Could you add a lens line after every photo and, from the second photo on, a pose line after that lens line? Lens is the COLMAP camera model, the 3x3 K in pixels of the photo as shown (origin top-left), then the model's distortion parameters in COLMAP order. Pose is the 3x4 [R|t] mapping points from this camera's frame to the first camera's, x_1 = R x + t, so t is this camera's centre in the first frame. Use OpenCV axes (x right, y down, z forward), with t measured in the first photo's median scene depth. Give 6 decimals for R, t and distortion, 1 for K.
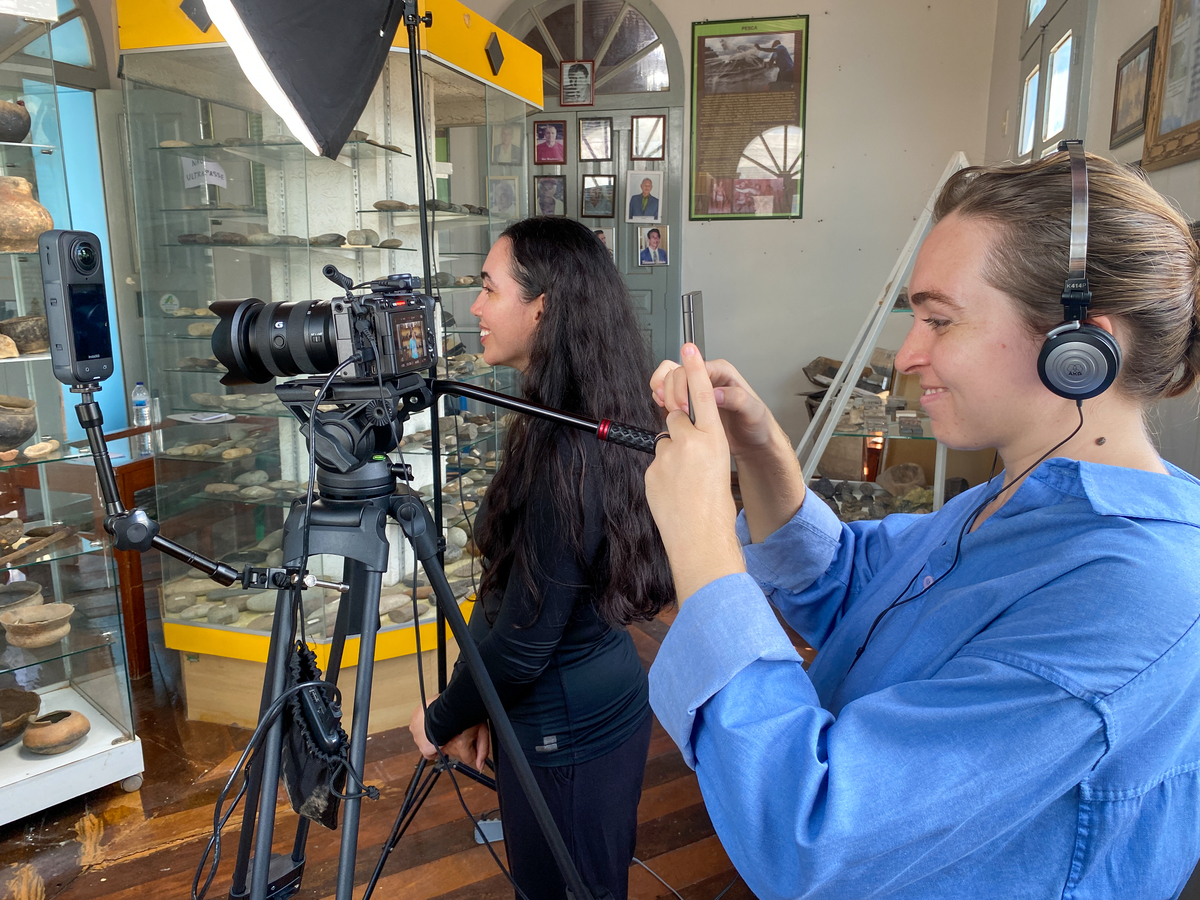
lens RADIAL K [[911.0, 0, 600.0], [0, 911.0, 450.0], [0, 0, 1]] dist [0.033682, -0.044912]
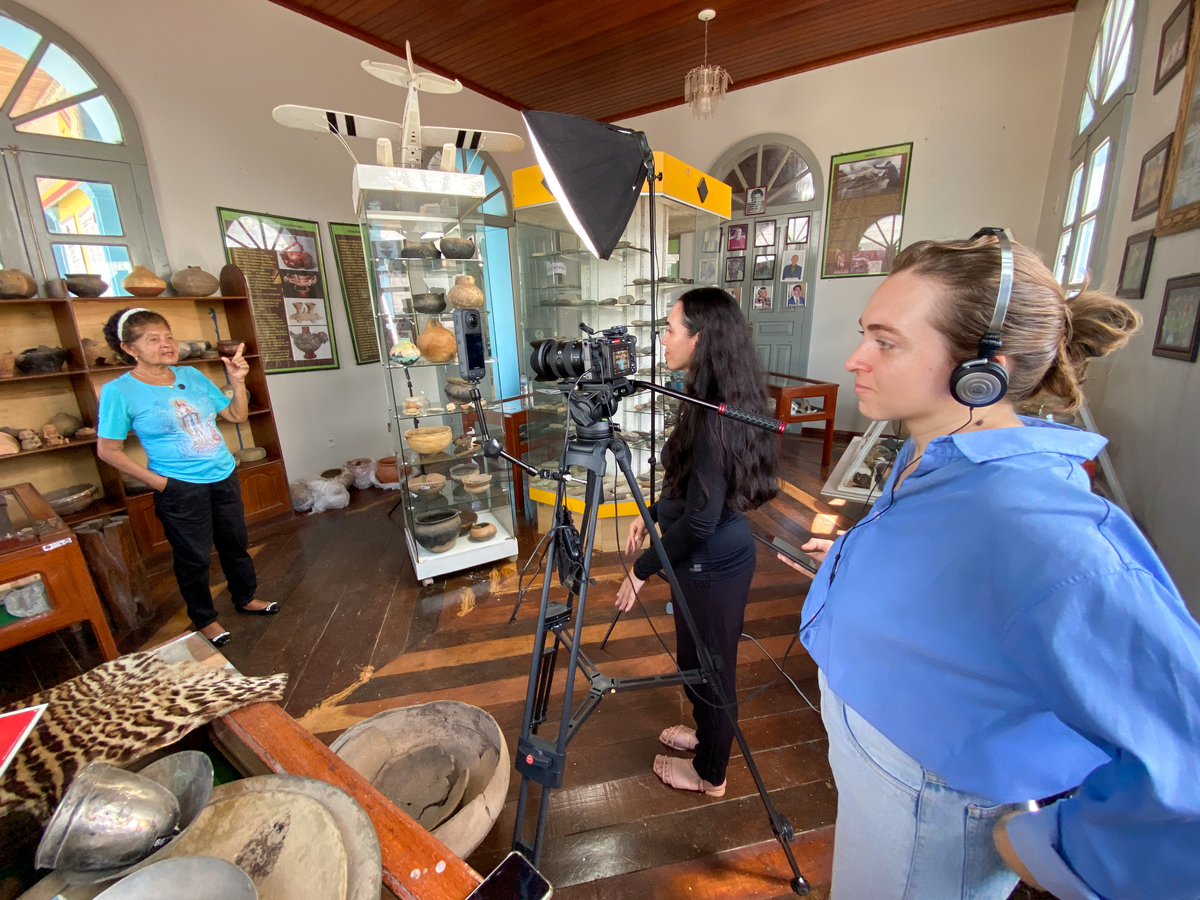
lens RADIAL K [[481.3, 0, 593.7], [0, 481.3, 451.1], [0, 0, 1]] dist [0.020805, -0.019503]
pose [[0.944718, 0.065734, -0.321227, 0.022661], [-0.037787, 0.994997, 0.092480, -0.005575], [0.325699, -0.075229, 0.942476, -0.001702]]
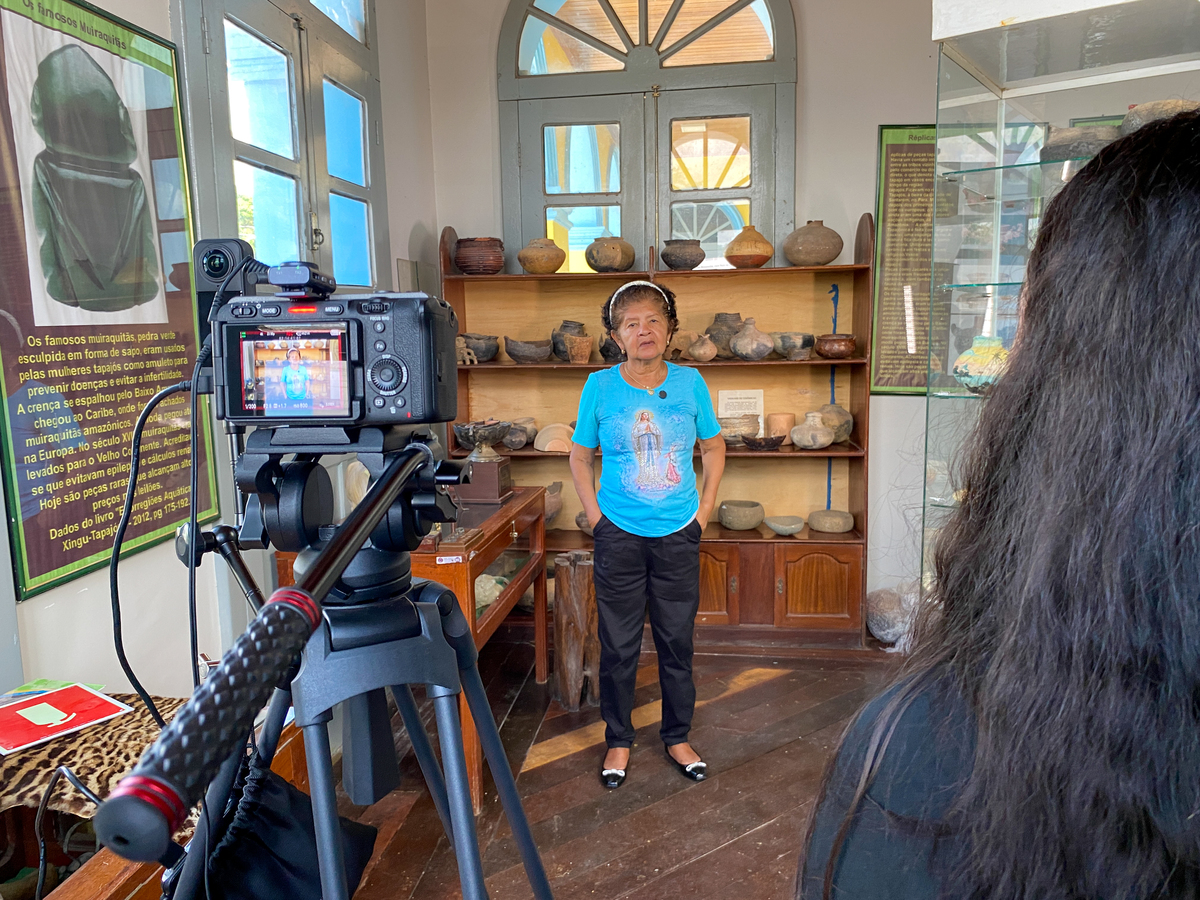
lens RADIAL K [[911.0, 0, 600.0], [0, 911.0, 450.0], [0, 0, 1]] dist [0.033682, -0.044912]
pose [[0.127732, 0.133025, -0.982847, 0.129919], [-0.179418, 0.977714, 0.109012, -0.050102], [0.975445, 0.162416, 0.148752, 0.343283]]
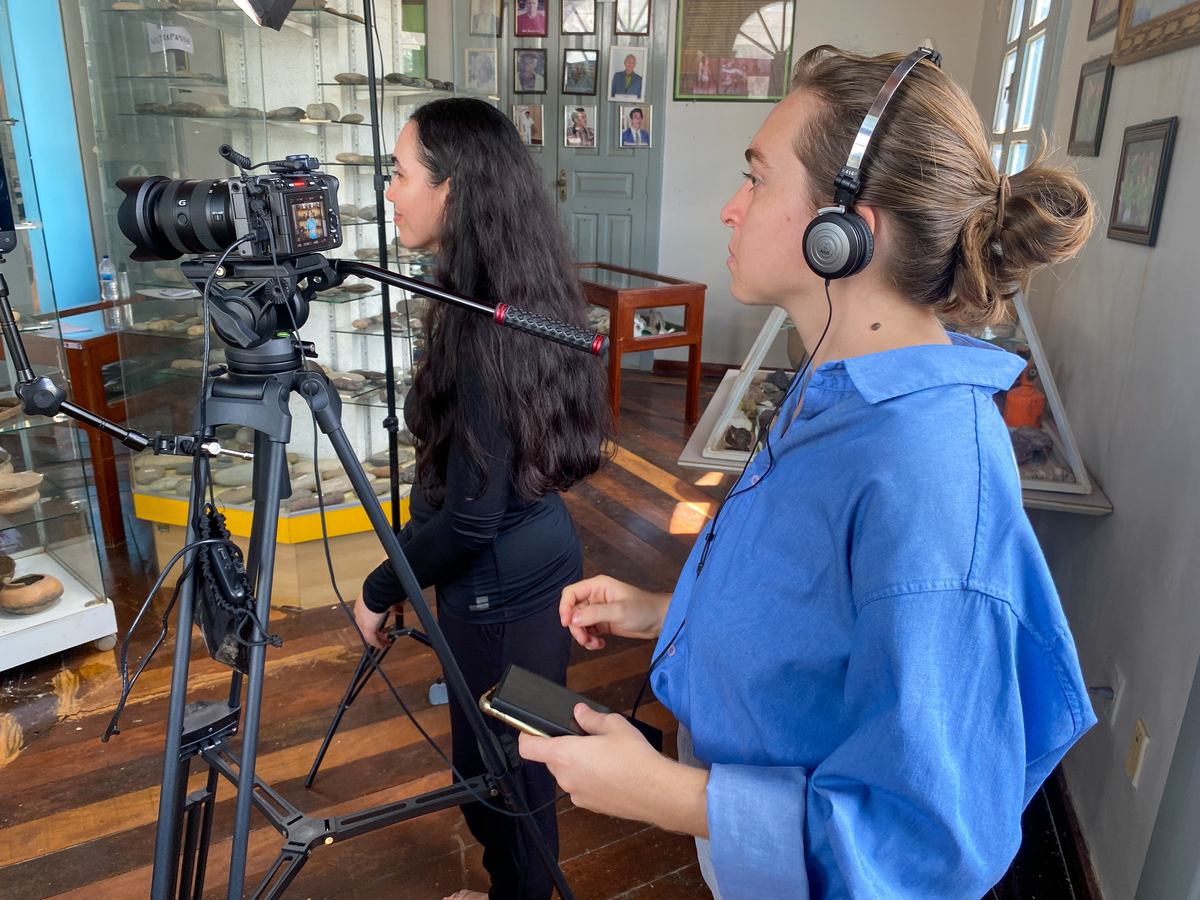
lens RADIAL K [[912.9, 0, 592.4], [0, 912.9, 445.6], [0, 0, 1]] dist [0.006550, -0.010293]
pose [[0.999657, 0.025078, 0.007556, 0.031200], [-0.025793, 0.992727, 0.117589, 0.000694], [-0.004552, -0.117744, 0.993034, -0.016735]]
